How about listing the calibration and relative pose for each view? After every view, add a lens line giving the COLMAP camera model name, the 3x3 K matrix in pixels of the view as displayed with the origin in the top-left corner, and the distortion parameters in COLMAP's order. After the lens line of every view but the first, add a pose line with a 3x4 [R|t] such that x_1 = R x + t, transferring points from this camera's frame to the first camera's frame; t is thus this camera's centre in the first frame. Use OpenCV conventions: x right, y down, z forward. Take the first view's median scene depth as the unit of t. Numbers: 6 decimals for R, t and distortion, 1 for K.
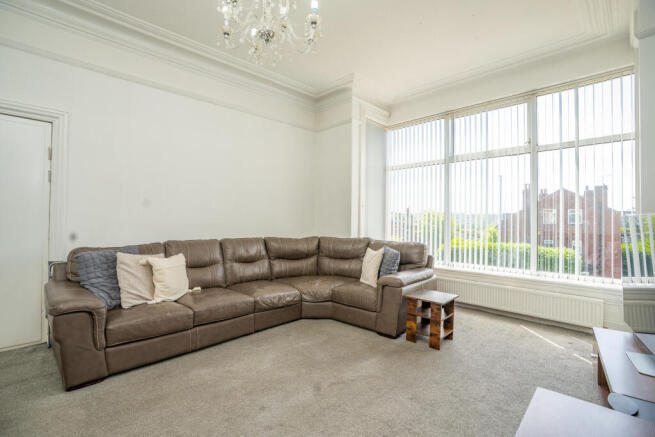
lens RADIAL K [[308.3, 0, 329.2], [0, 308.3, 217.1], [0, 0, 1]] dist [-0.064233, 0.020927]
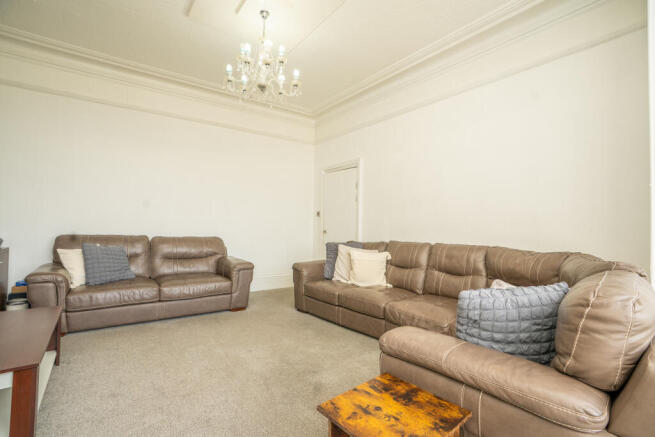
lens RADIAL K [[308.3, 0, 329.2], [0, 308.3, 217.1], [0, 0, 1]] dist [-0.064233, 0.020927]
pose [[-0.140671, -0.041675, -0.989179, 0.653505], [-0.002180, 0.999124, -0.041784, 0.034488], [0.990054, -0.003722, -0.140638, 0.879093]]
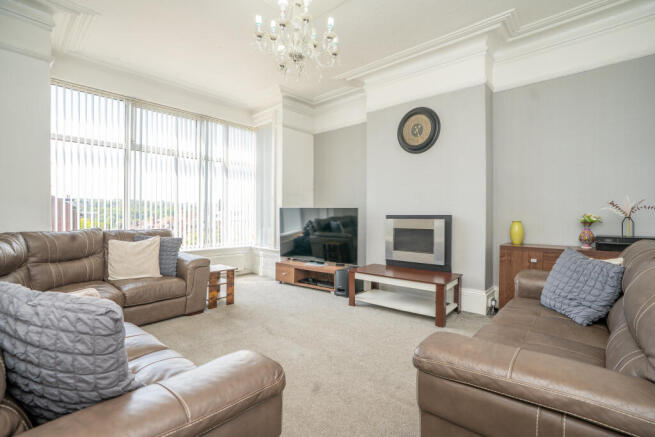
lens RADIAL K [[308.3, 0, 329.2], [0, 308.3, 217.1], [0, 0, 1]] dist [-0.064233, 0.020927]
pose [[-0.054040, -0.009675, 0.998492, -0.831414], [-0.020249, 0.999758, 0.008591, 0.025626], [-0.998333, -0.019754, -0.054223, 0.539770]]
